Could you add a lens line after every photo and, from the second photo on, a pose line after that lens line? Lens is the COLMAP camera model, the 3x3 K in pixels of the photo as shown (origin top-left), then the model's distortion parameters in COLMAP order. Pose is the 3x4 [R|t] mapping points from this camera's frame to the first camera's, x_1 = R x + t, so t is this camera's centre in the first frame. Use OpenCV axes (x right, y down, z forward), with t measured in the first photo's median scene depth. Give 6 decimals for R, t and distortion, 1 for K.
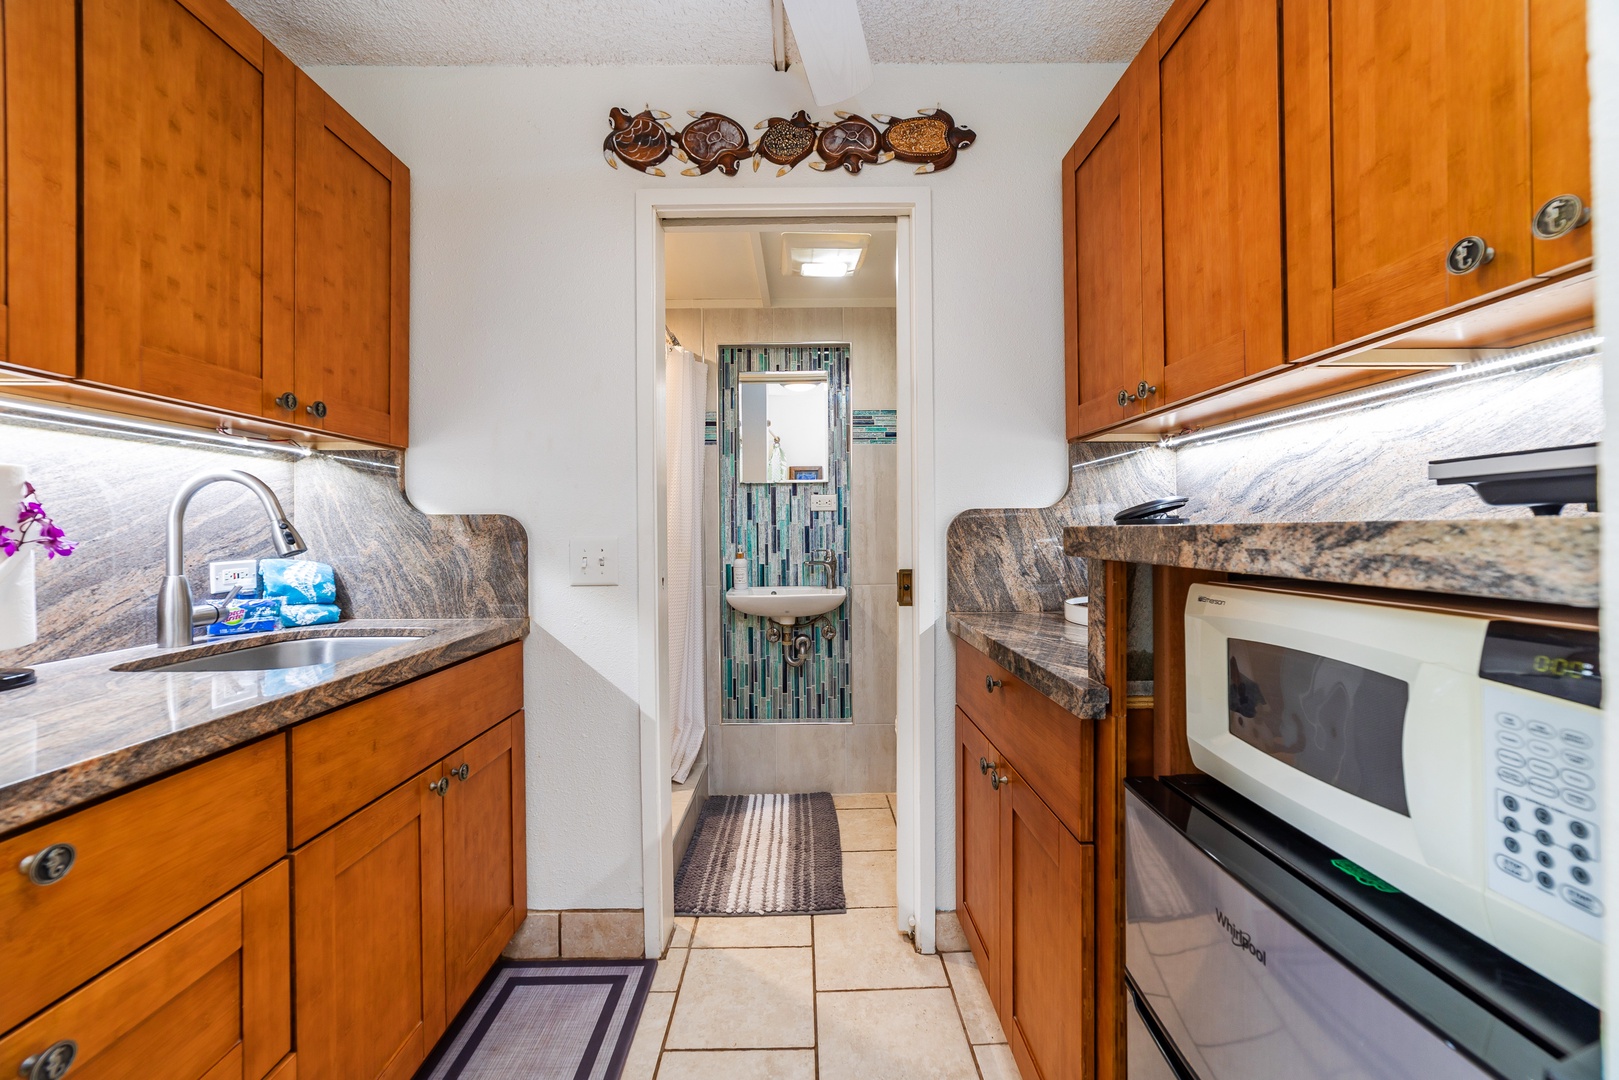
lens RADIAL K [[620.9, 0, 808.6], [0, 620.9, 531.5], [0, 0, 1]] dist [-0.031326, 0.012939]
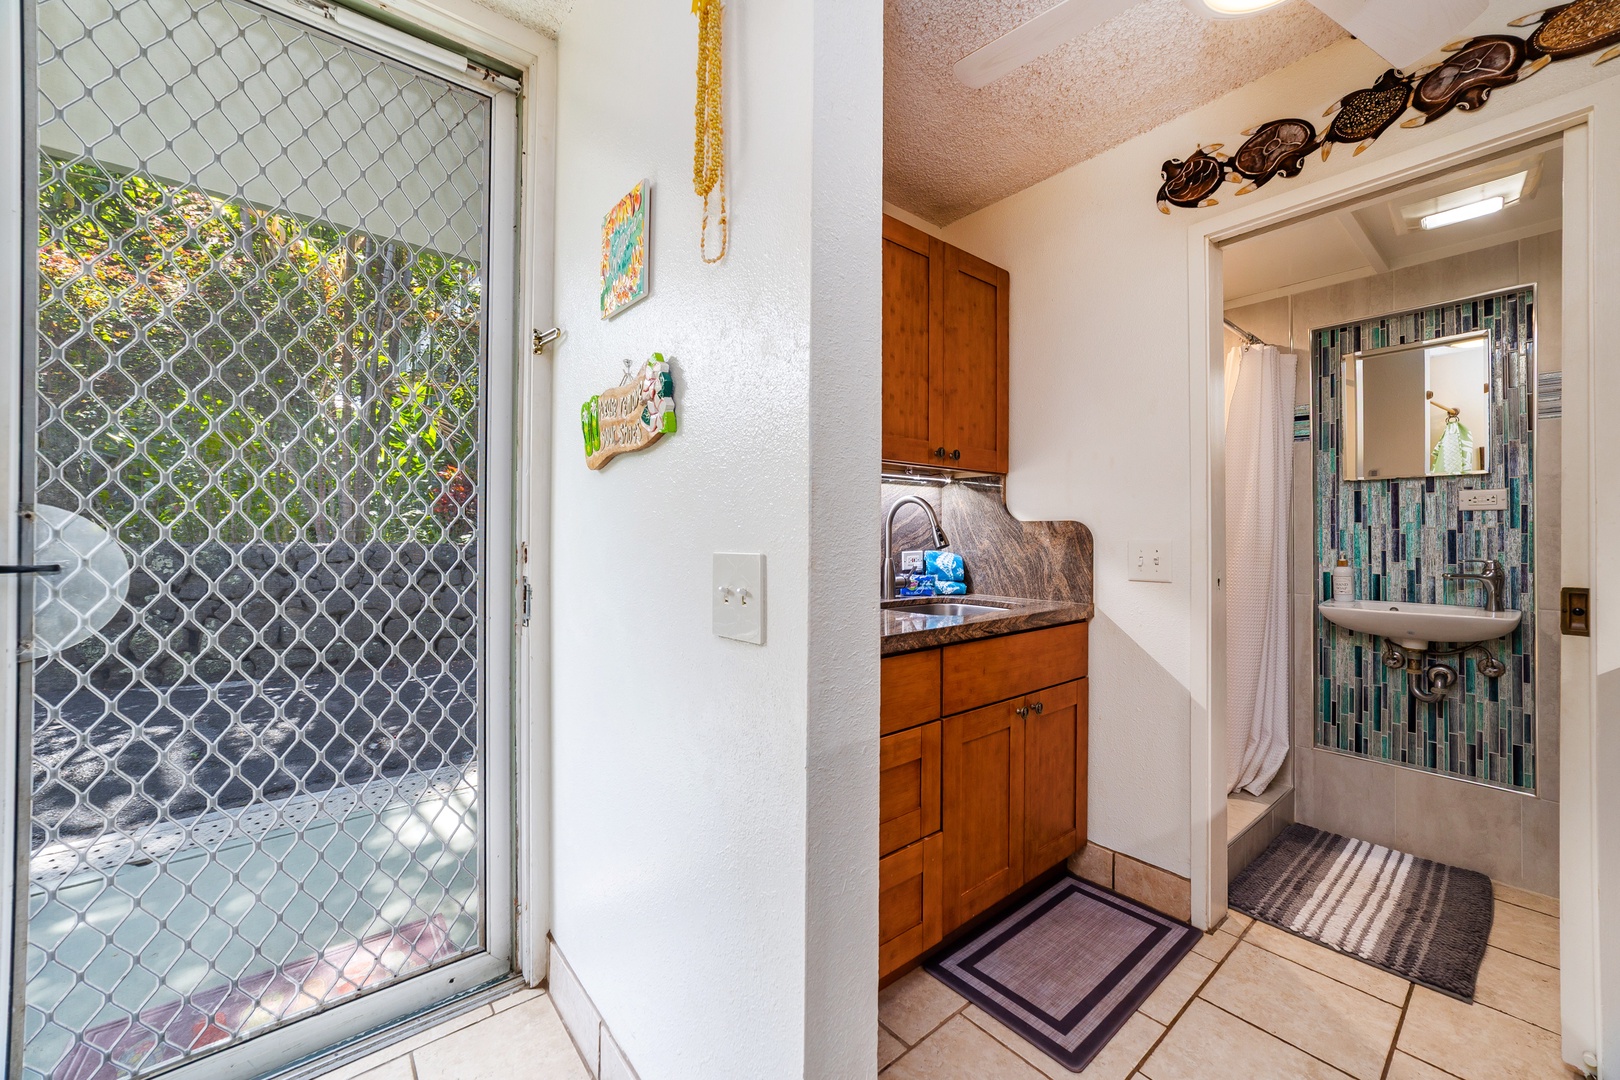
lens RADIAL K [[620.7, 0, 805.9], [0, 620.7, 532.2], [0, 0, 1]] dist [-0.021111, 0.005866]
pose [[0.617747, 0.005643, -0.786357, 0.161737], [-0.006628, 0.999976, 0.001969, -0.002903], [0.786349, 0.003995, 0.617769, -0.216859]]
